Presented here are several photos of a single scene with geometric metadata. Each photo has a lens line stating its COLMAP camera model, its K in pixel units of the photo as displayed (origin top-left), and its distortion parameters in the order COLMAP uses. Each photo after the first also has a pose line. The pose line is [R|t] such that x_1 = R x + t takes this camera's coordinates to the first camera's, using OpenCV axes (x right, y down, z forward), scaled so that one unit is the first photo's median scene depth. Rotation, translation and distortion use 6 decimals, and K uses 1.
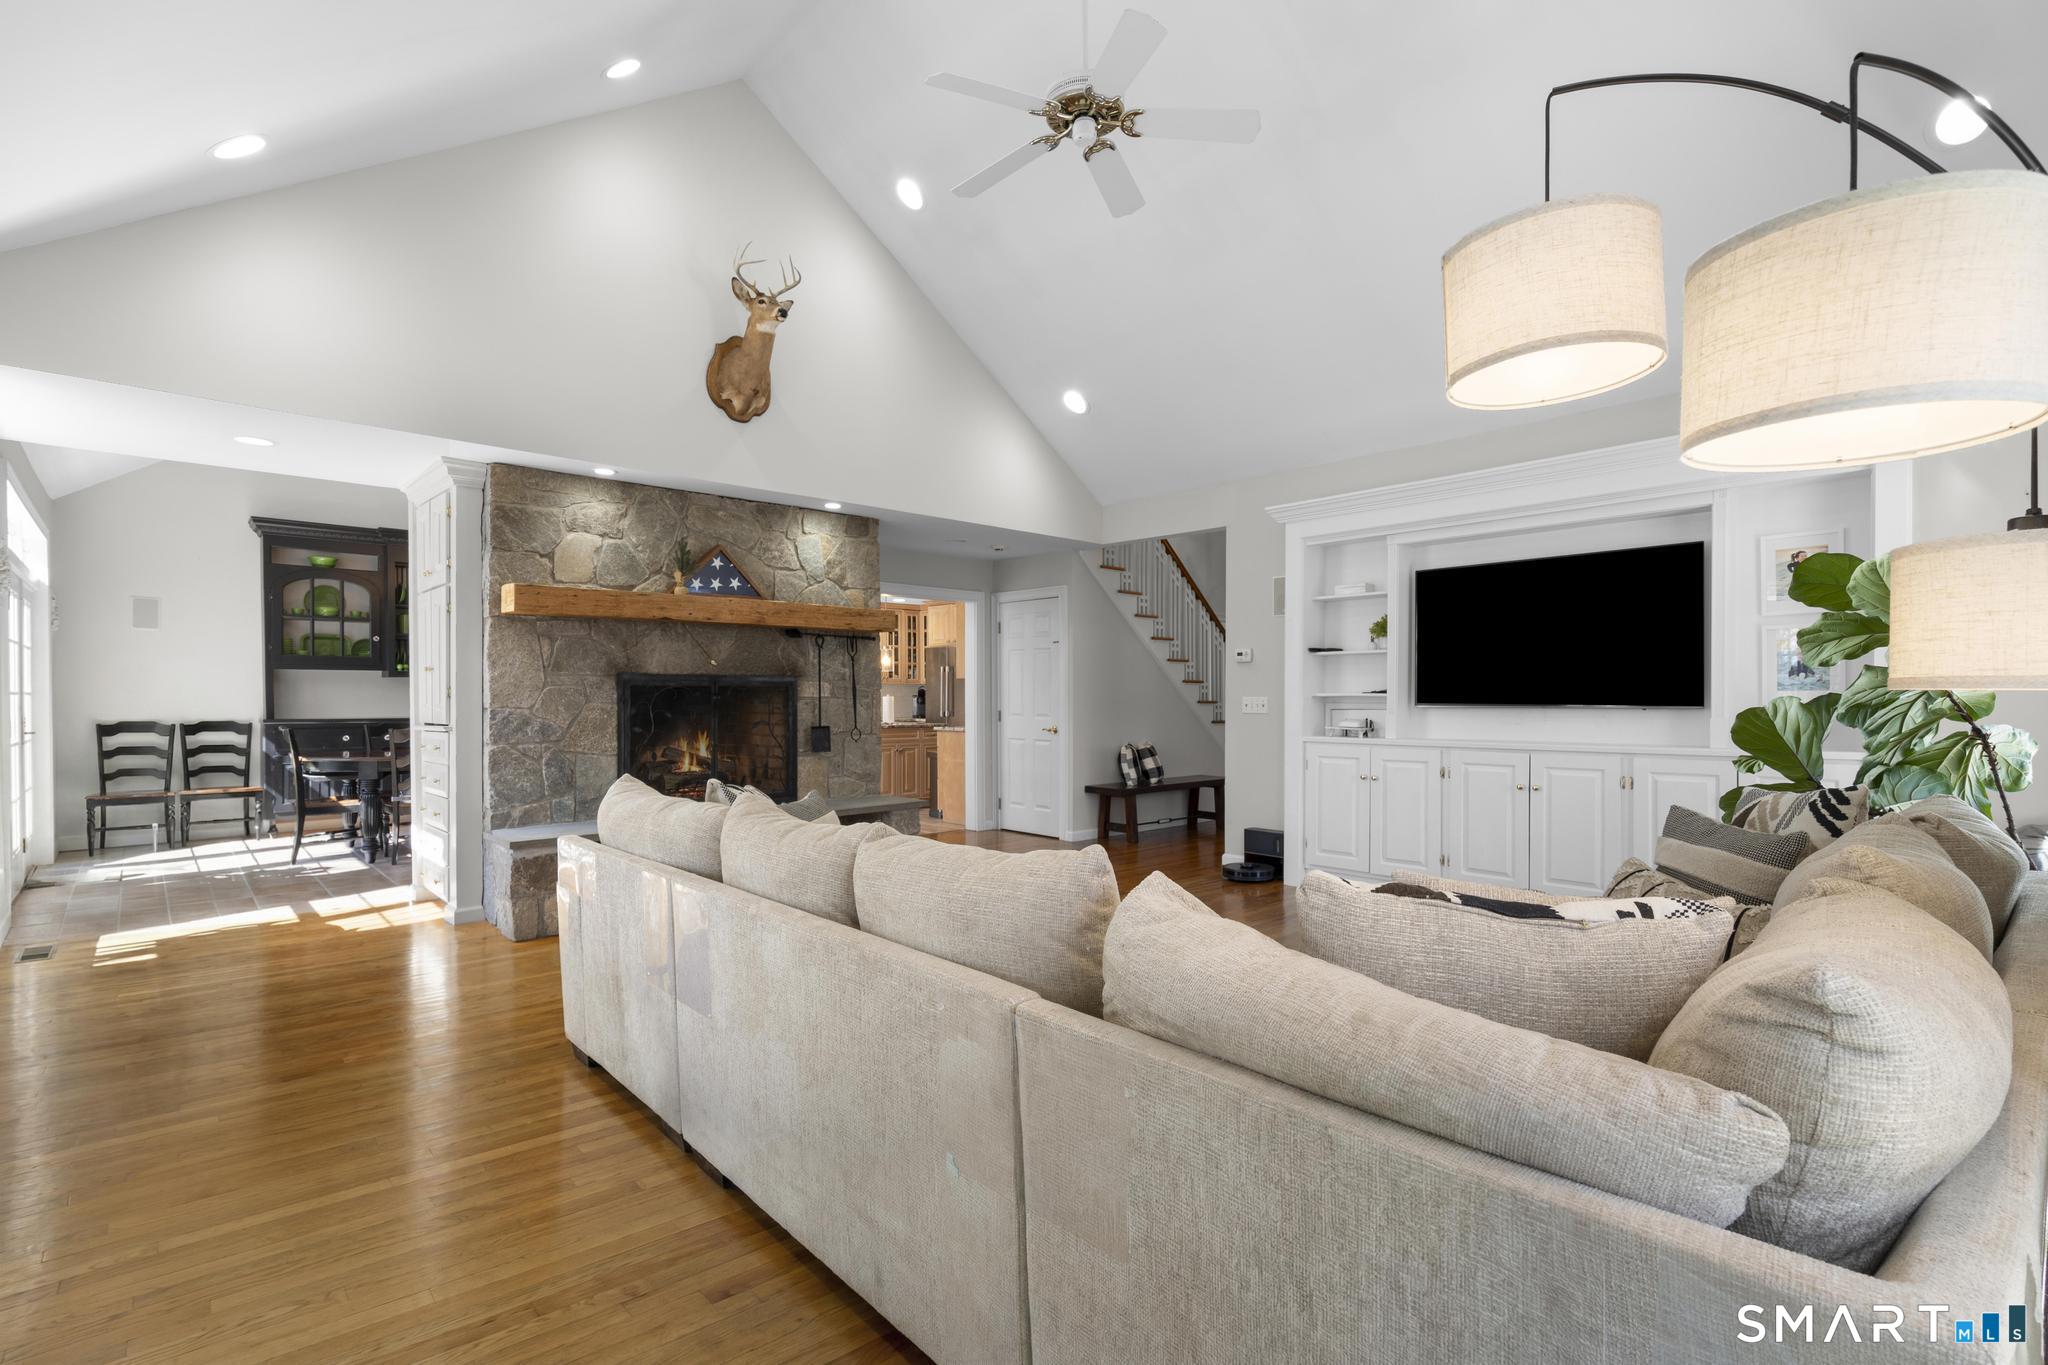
lens RADIAL K [[927.7, 0, 1024.9], [0, 927.7, 692.0], [0, 0, 1]] dist [-0.003847, -0.000606]
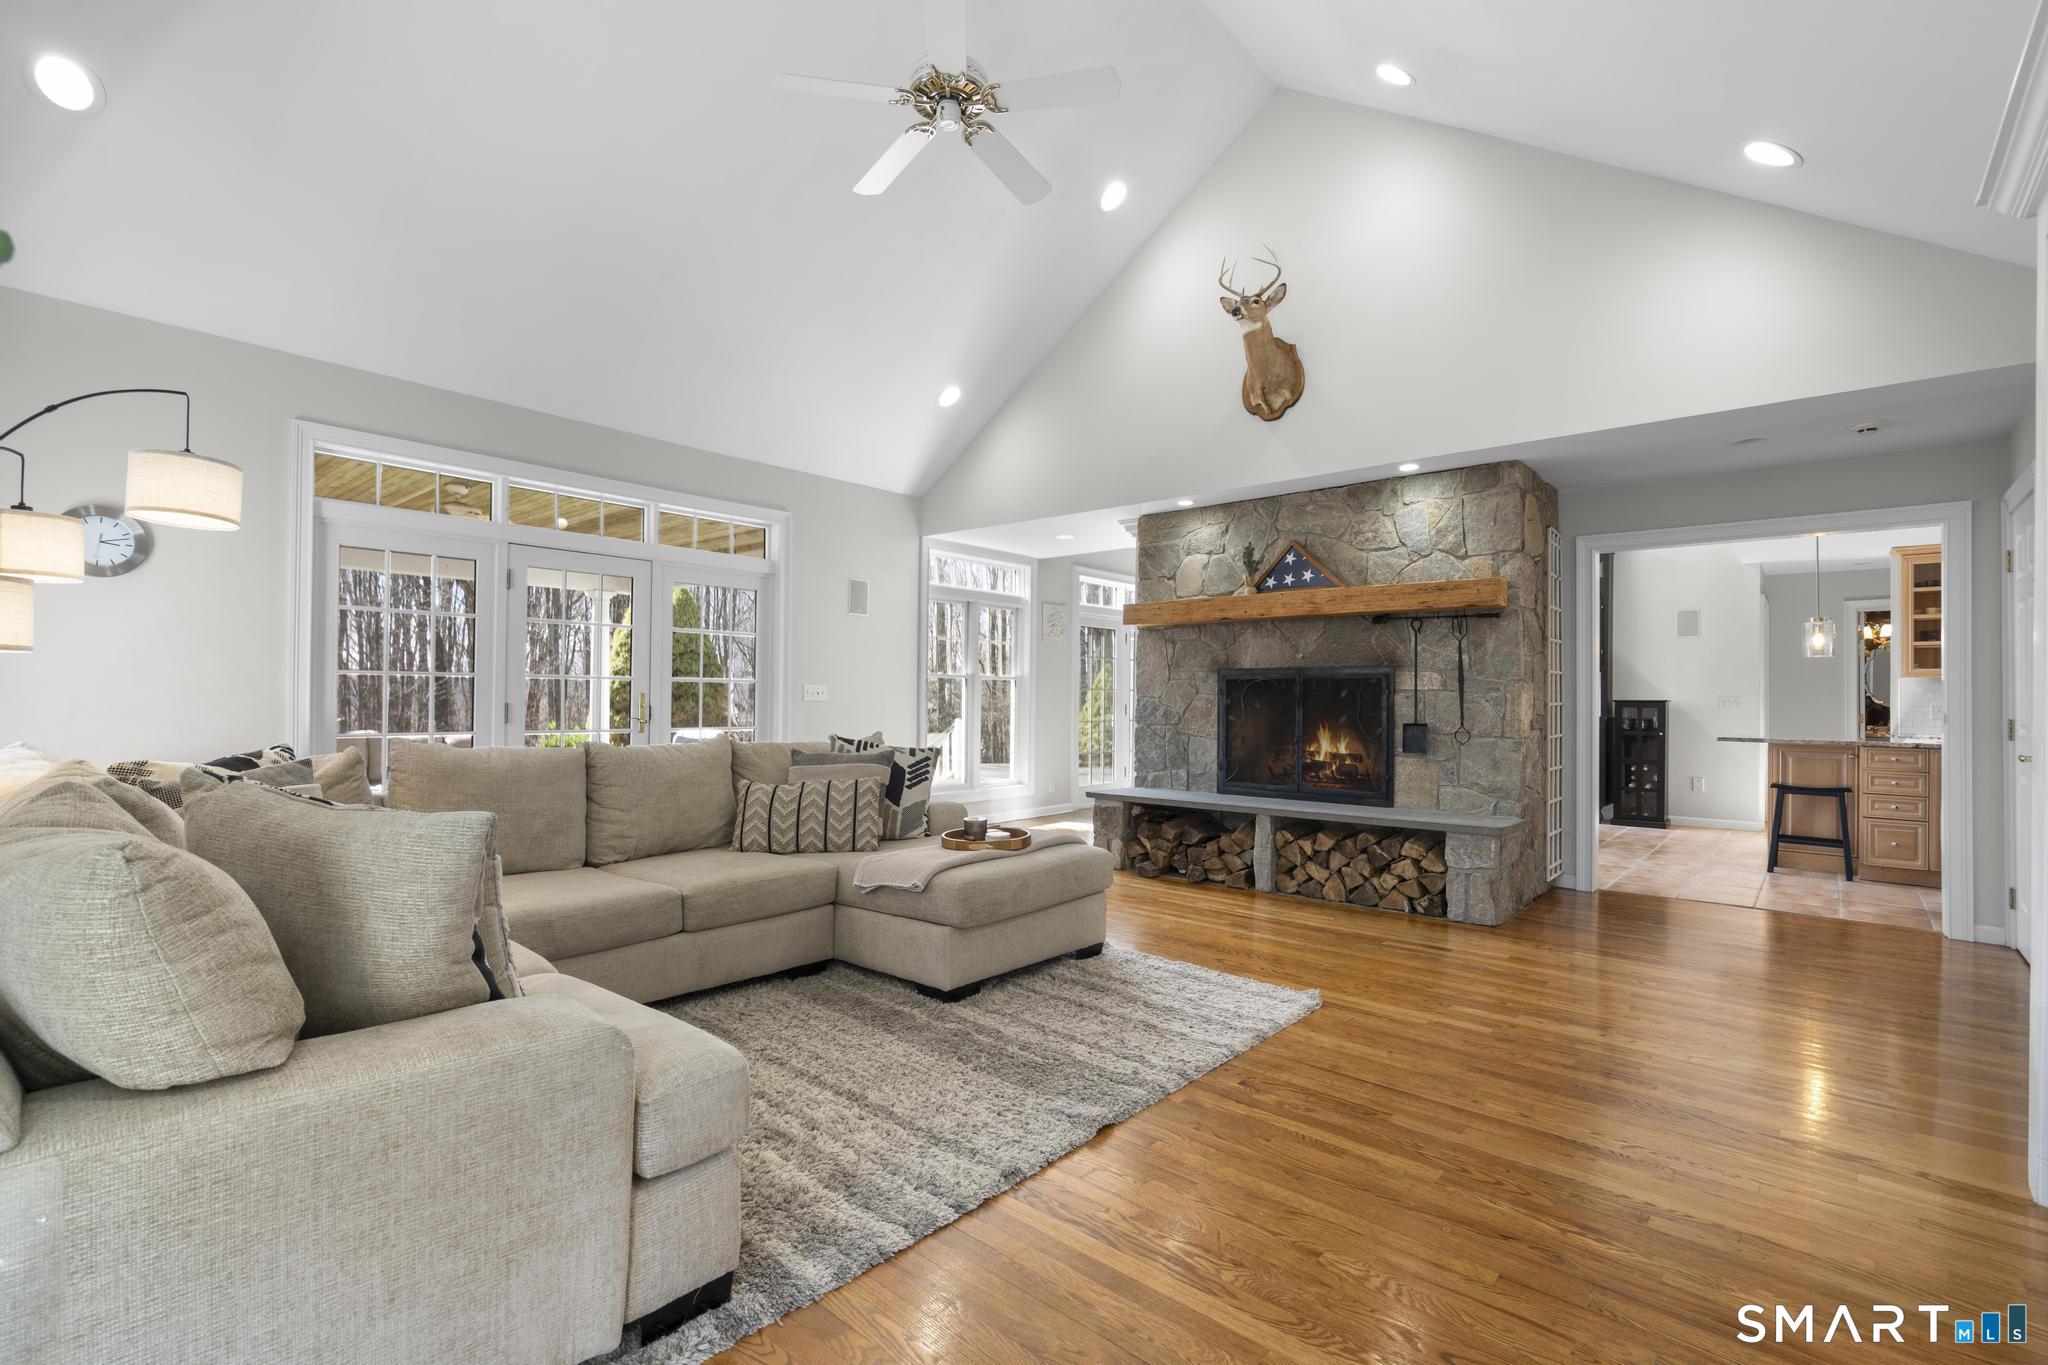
lens RADIAL K [[927.7, 0, 1033.2], [0, 927.7, 666.5], [0, 0, 1]] dist [-0.003847, -0.000606]
pose [[0.113826, -0.031262, -0.993009, 0.648282], [-0.005381, 0.999471, -0.032082, 0.014636], [0.993486, 0.008995, 0.113598, 0.597356]]
